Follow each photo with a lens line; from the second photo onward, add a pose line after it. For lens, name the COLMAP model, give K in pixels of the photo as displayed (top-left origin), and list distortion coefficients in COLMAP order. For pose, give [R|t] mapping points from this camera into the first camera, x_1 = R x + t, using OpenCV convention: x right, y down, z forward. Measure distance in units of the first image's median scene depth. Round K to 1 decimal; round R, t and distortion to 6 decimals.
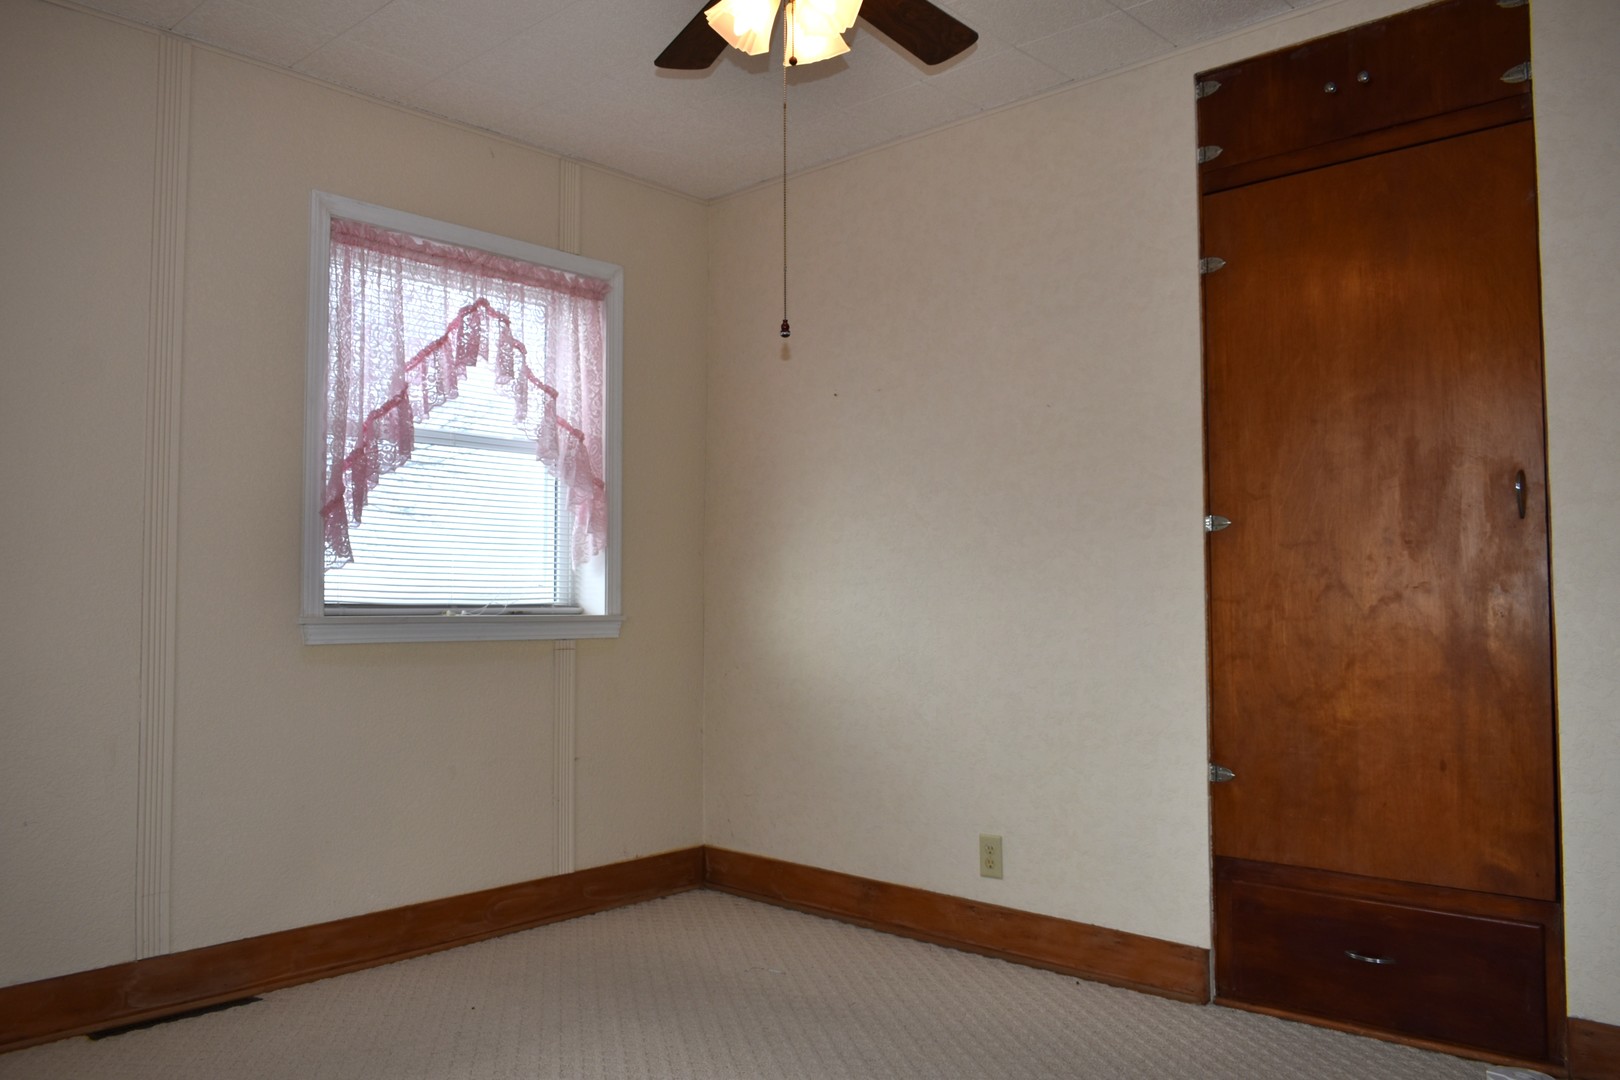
lens RADIAL K [[1268.5, 0, 810.0], [0, 1268.5, 540.0], [0, 0, 1]] dist [0.006075, 0.009301]
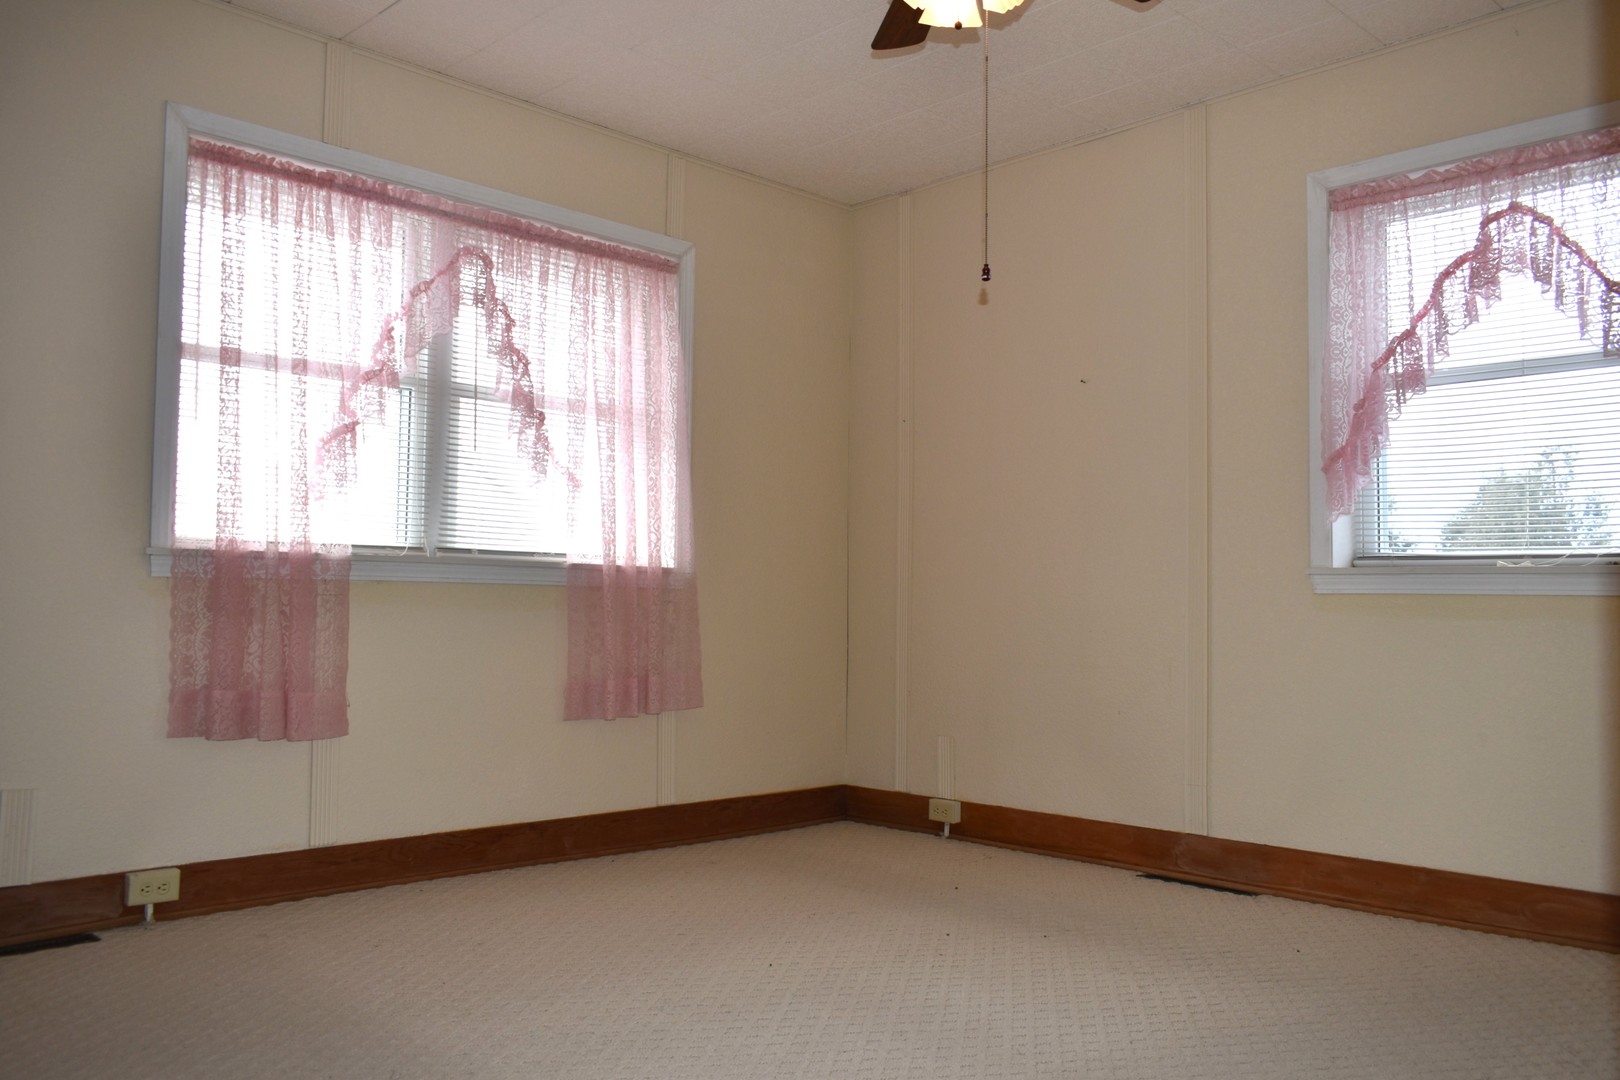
lens RADIAL K [[1268.5, 0, 810.0], [0, 1268.5, 540.0], [0, 0, 1]] dist [0.006075, 0.009301]
pose [[-0.040826, -0.039321, -0.998392, 0.681560], [0.045609, 0.998110, -0.041175, 0.059572], [0.998125, -0.047217, -0.038955, 0.592269]]
